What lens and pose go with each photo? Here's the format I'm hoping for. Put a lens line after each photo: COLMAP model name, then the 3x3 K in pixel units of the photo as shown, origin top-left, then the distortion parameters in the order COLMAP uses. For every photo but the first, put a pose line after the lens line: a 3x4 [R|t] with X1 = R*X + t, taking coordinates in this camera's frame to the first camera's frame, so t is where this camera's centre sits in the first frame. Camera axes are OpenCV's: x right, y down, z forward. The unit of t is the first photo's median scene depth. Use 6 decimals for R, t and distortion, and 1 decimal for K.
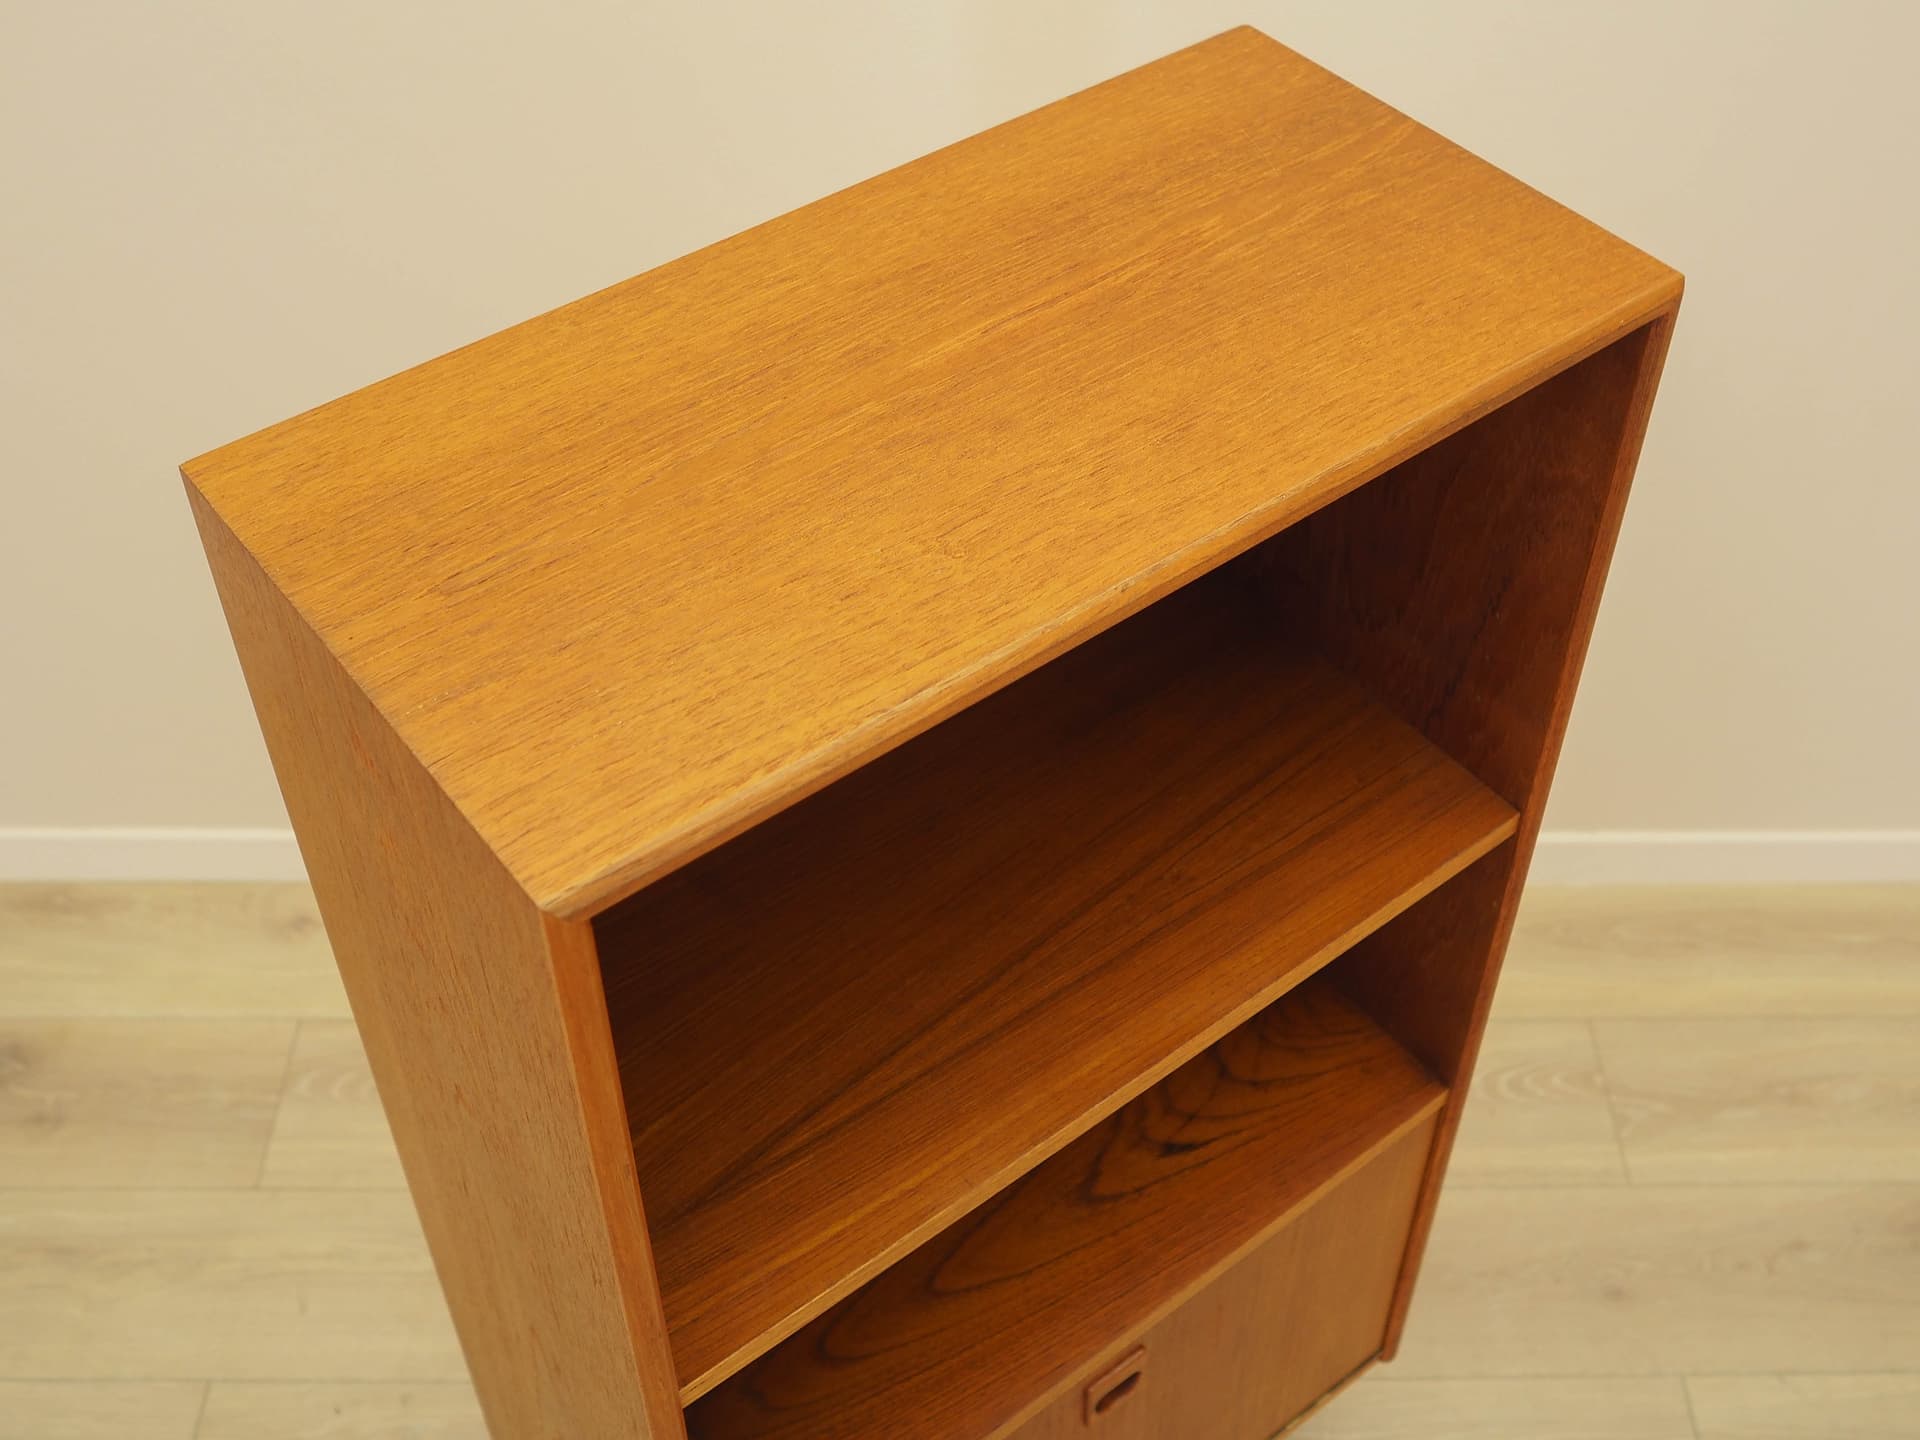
lens RADIAL K [[2309.4, 0, 972.1], [0, 2309.4, 710.2], [0, 0, 1]] dist [-0.019763, 0.000000]
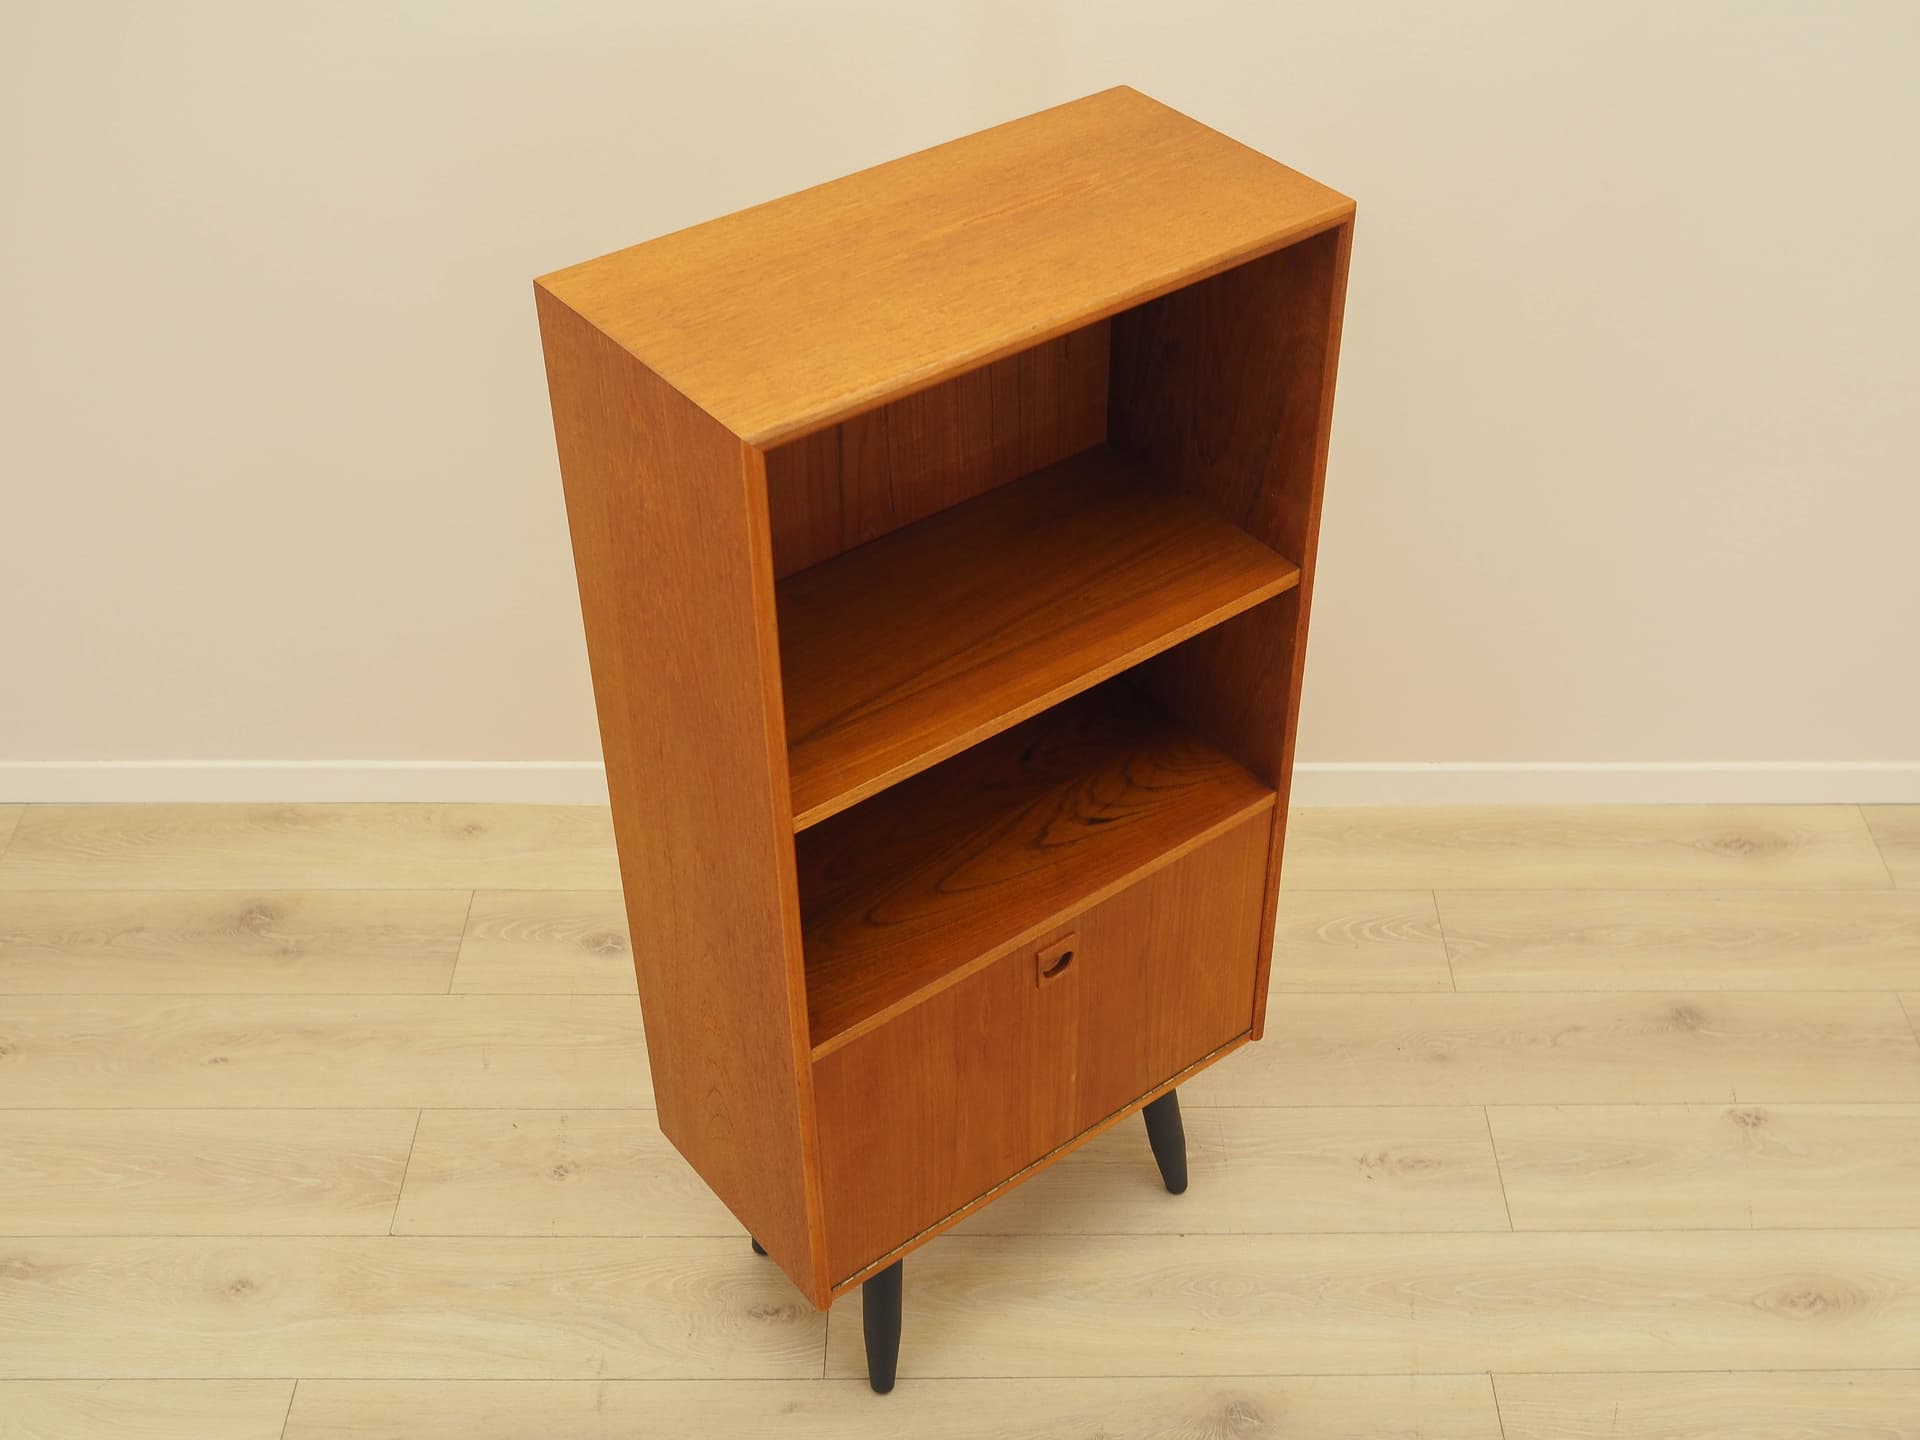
lens RADIAL K [[2149.4, 0, 990.5], [0, 2149.4, 788.5], [0, 0, 1]] dist [-0.016576, 0.000000]
pose [[1.000000, -0.000588, 0.000031, 0.022162], [0.000589, 0.998671, -0.051545, 0.317851], [-0.000001, 0.051545, 0.998671, -0.577644]]
